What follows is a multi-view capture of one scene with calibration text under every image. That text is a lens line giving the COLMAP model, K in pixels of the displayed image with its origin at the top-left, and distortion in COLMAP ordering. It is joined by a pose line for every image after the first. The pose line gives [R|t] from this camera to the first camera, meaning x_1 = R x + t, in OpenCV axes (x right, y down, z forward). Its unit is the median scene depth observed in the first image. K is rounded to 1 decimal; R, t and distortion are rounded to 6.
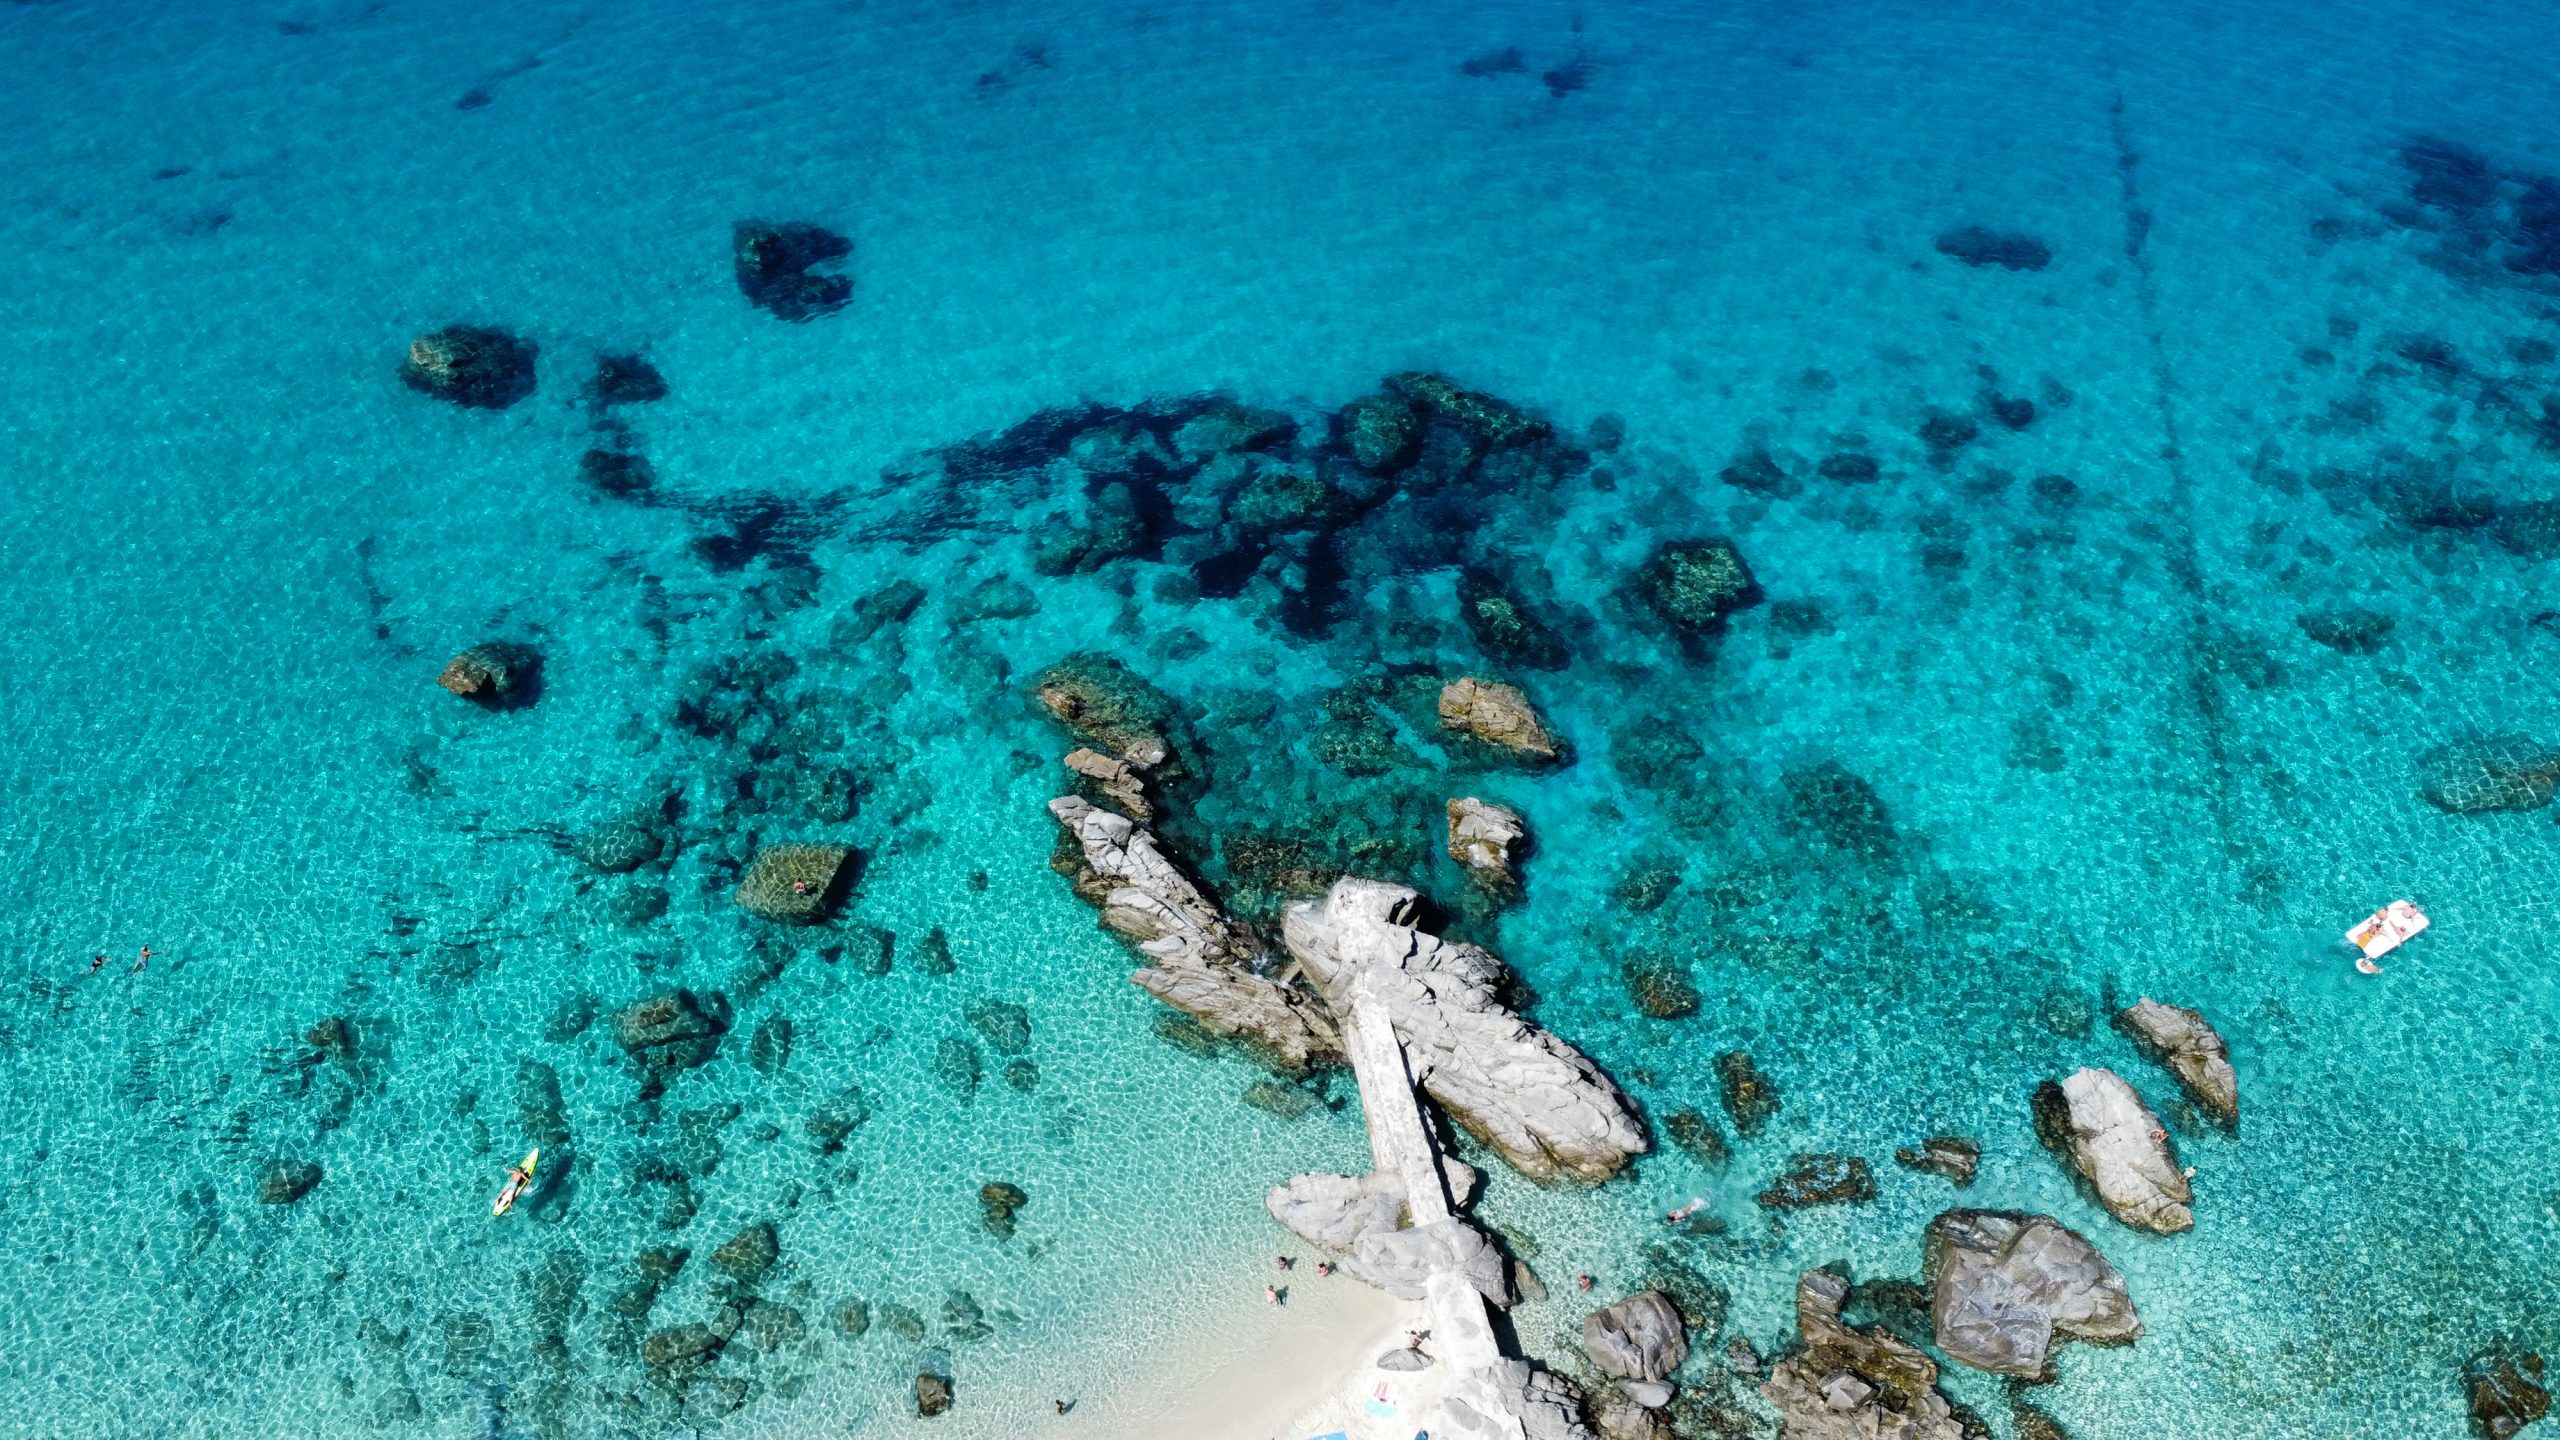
lens RADIAL K [[1958.5, 0, 1280.0], [0, 1958.5, 720.0], [0, 0, 1]] dist [0.016258, -0.018567]
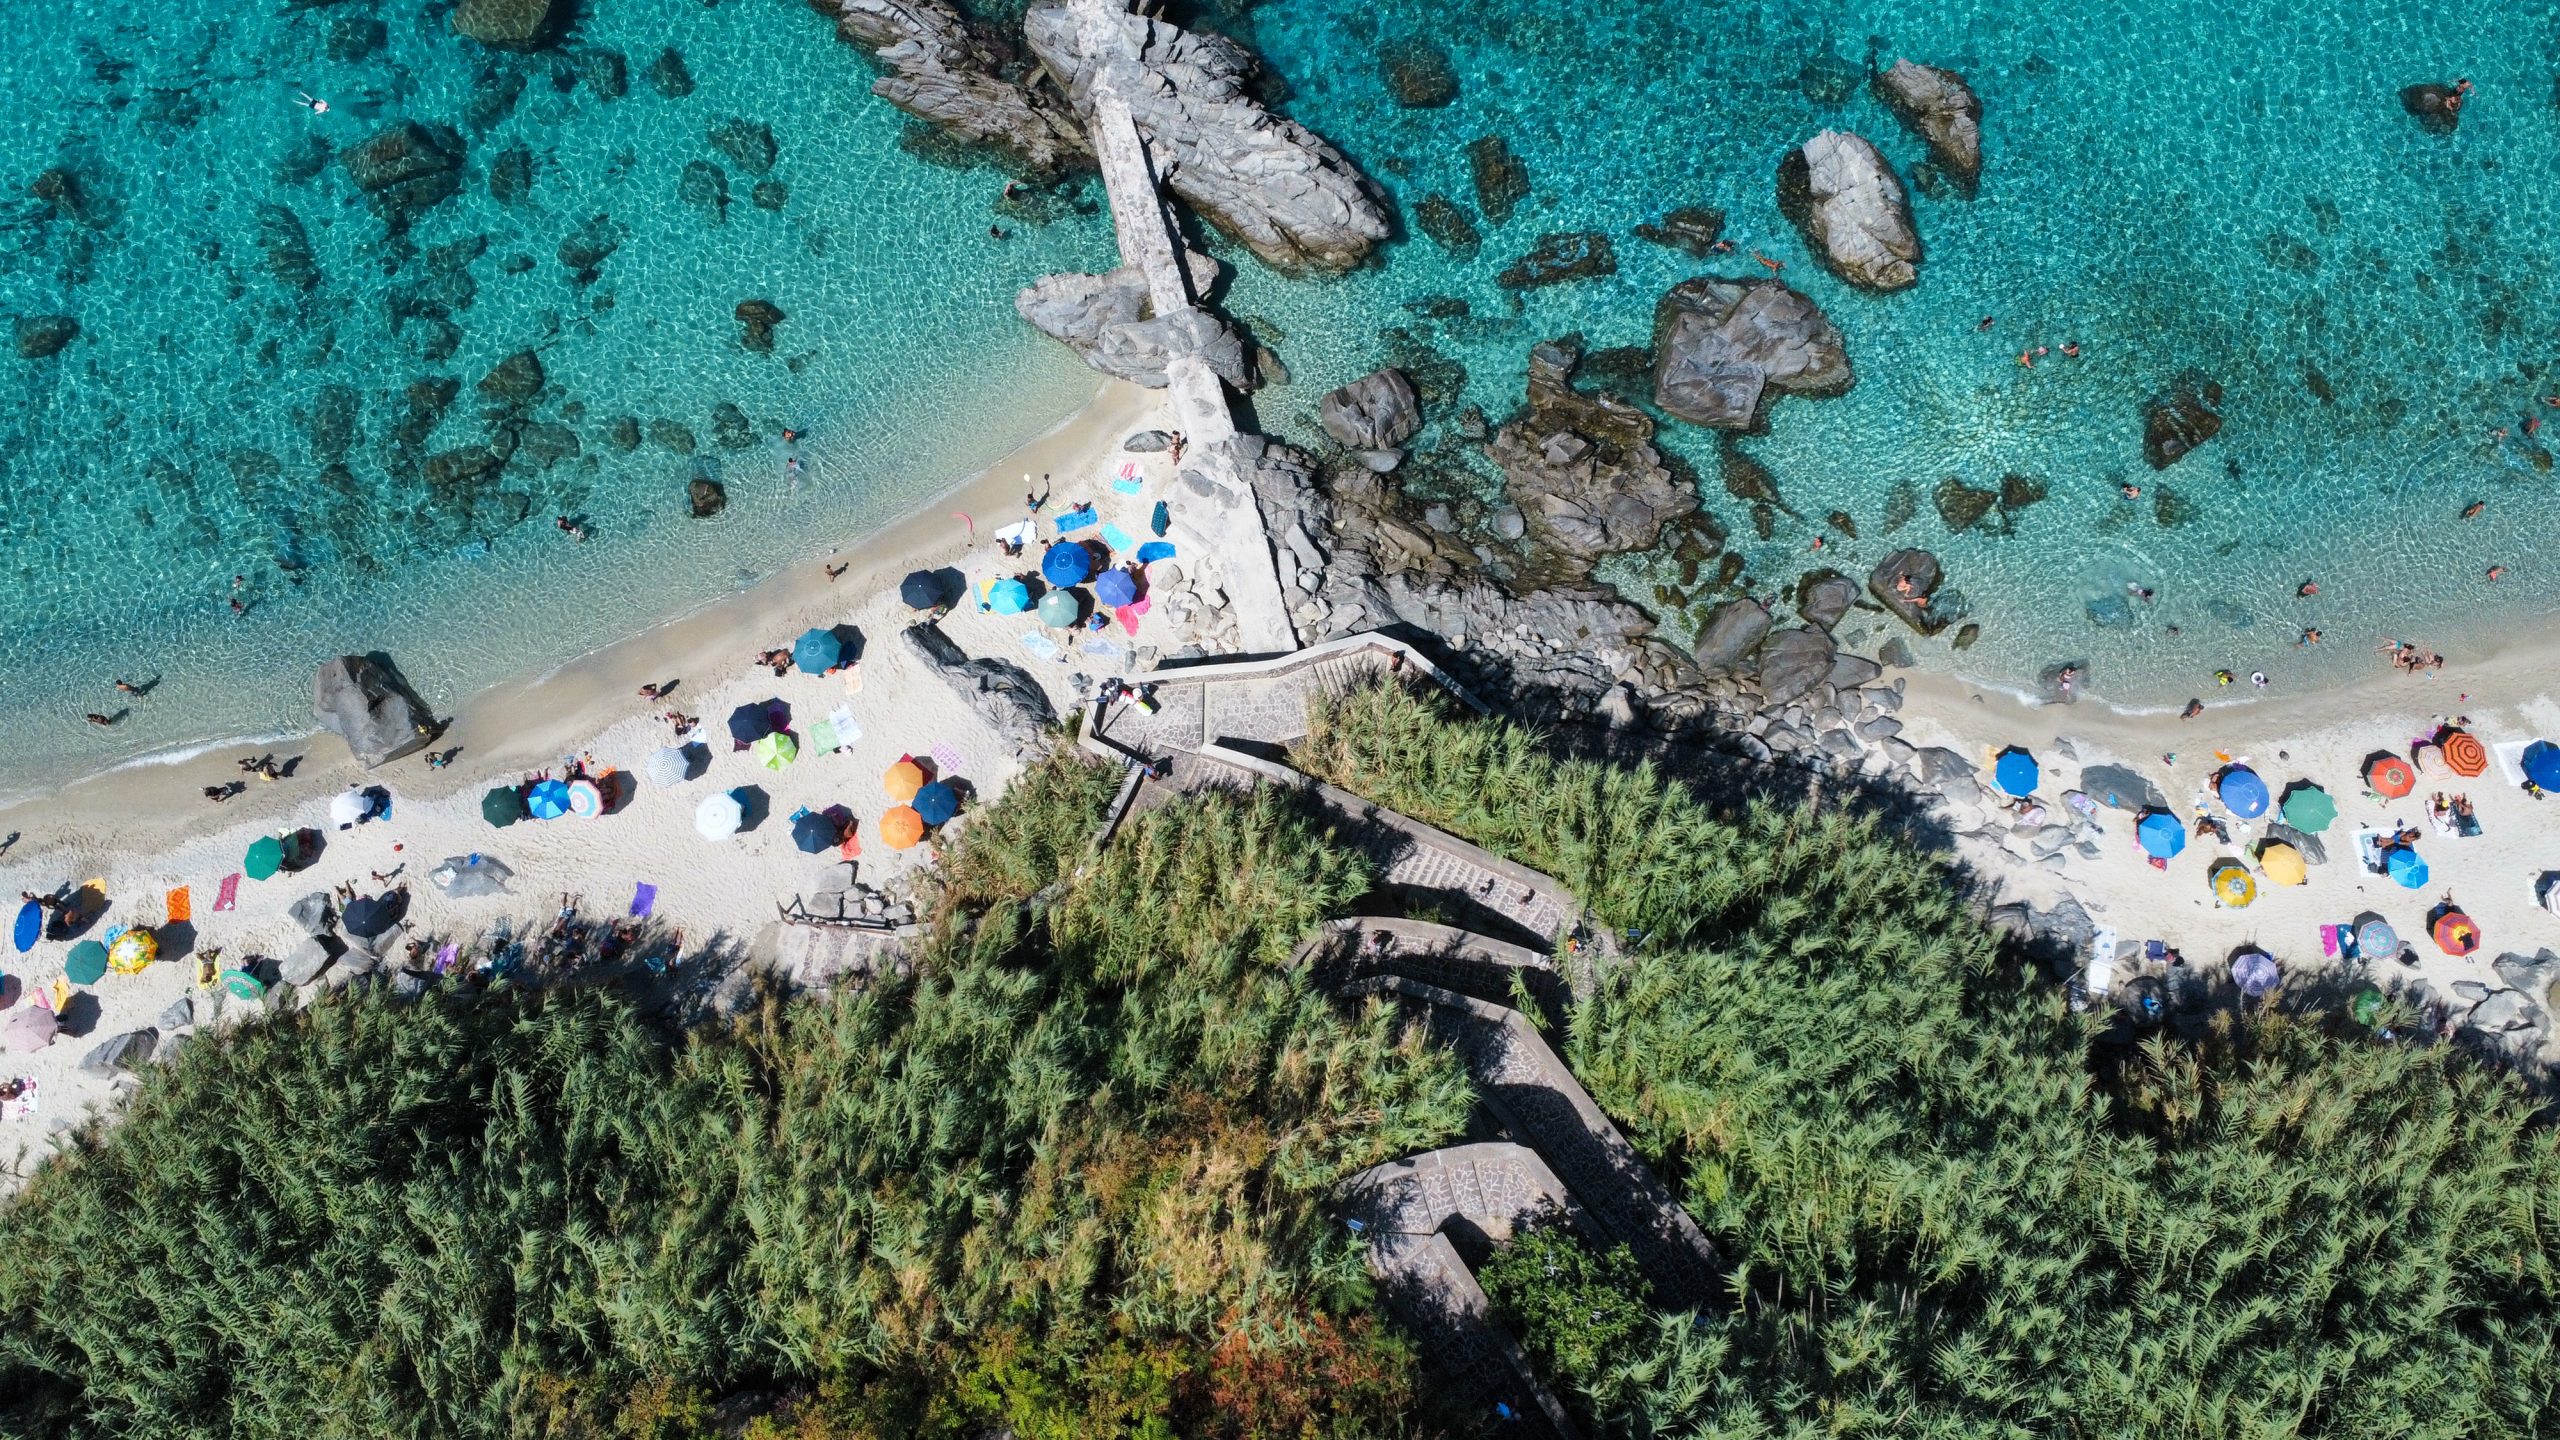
lens RADIAL K [[1958.5, 0, 1280.0], [0, 1958.5, 720.0], [0, 0, 1]] dist [0.016258, -0.018567]
pose [[0.998301, -0.054016, 0.021834, 0.094818], [0.041091, 0.918452, 0.393392, 0.048567], [-0.041303, -0.391827, 0.919111, -0.025940]]
